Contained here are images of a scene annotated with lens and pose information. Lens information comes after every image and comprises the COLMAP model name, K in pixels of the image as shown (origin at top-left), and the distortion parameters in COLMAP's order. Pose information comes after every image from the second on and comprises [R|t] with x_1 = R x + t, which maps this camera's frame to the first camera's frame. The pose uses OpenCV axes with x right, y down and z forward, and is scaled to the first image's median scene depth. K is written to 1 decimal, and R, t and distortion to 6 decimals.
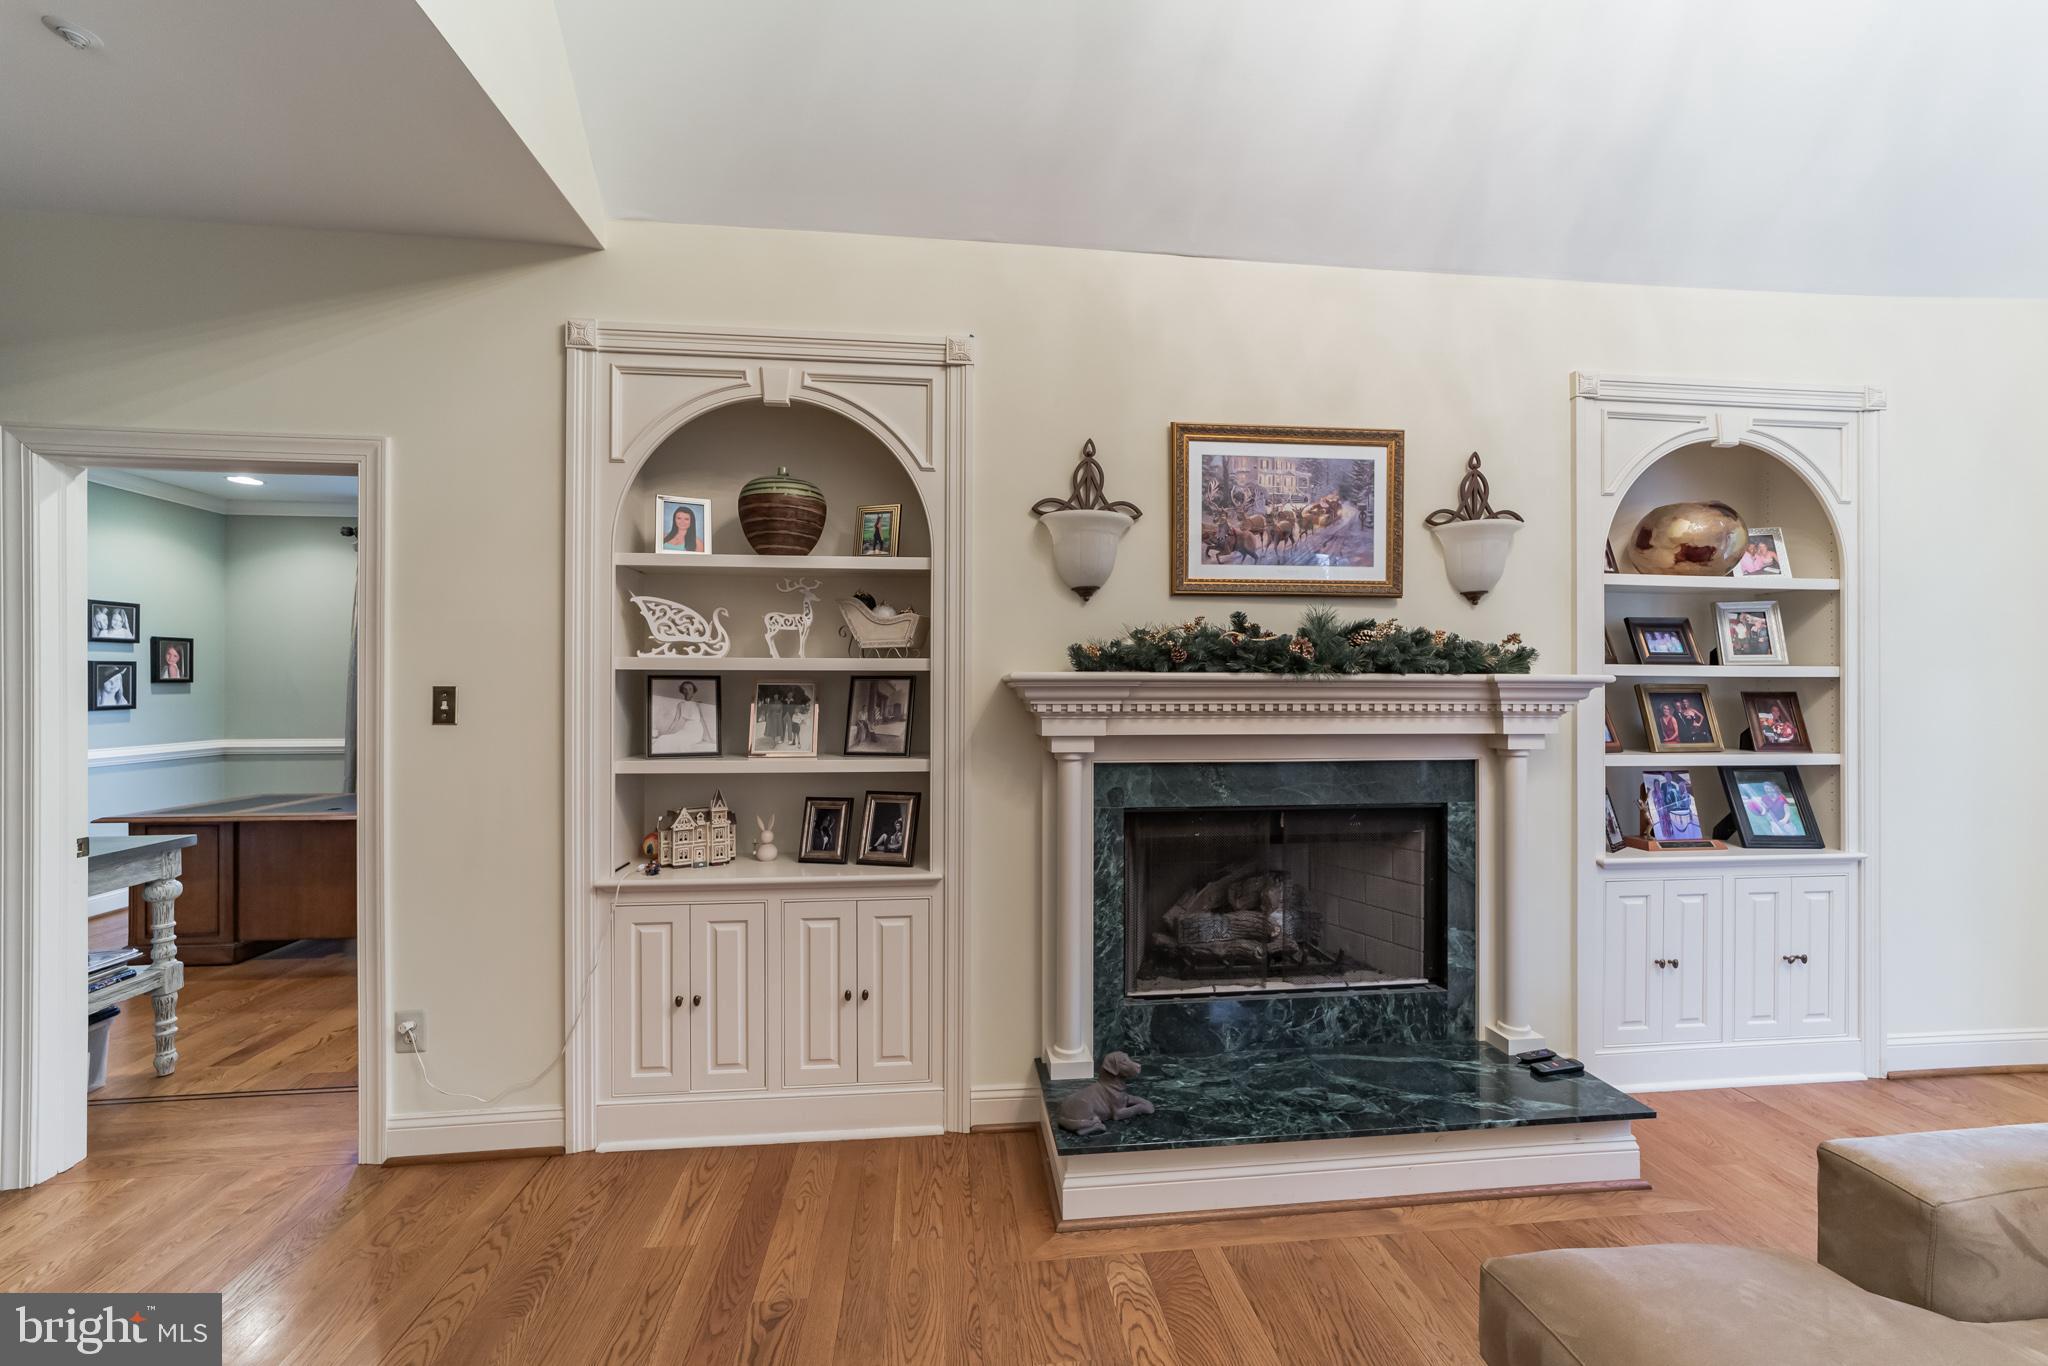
lens RADIAL K [[788.2, 0, 1026.8], [0, 788.2, 691.3], [0, 0, 1]] dist [-0.007502, 0.002049]
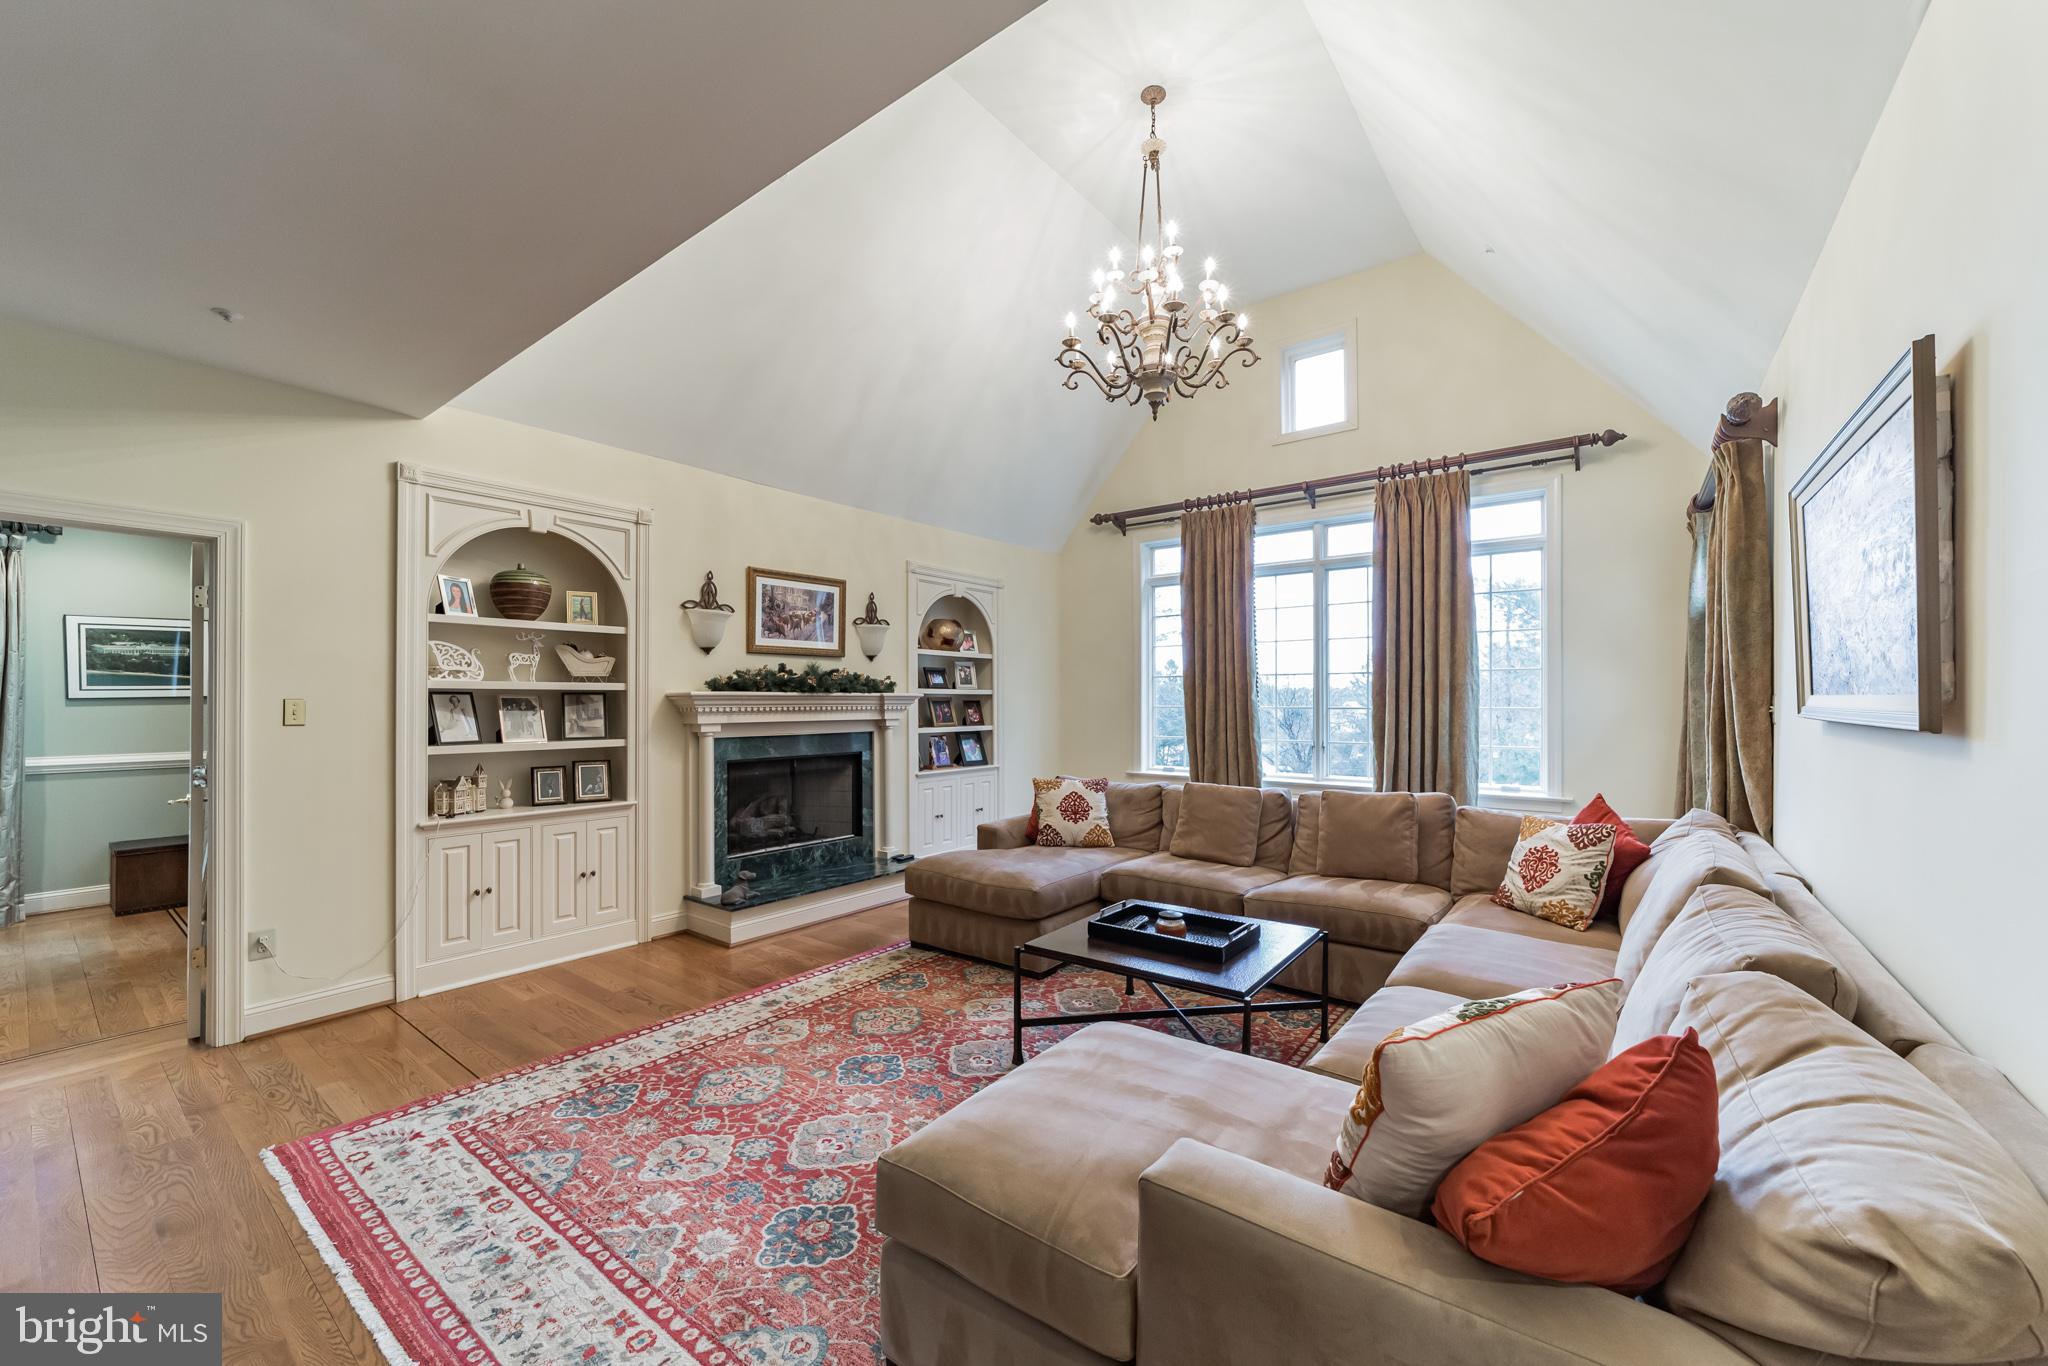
lens RADIAL K [[788.2, 0, 1027.2], [0, 788.2, 694.0], [0, 0, 1]] dist [-0.007502, 0.002049]
pose [[0.683748, 0.003181, 0.729711, -0.781280], [0.002792, 0.999972, -0.006976, -0.001975], [-0.729713, 0.006807, 0.683720, -0.868395]]
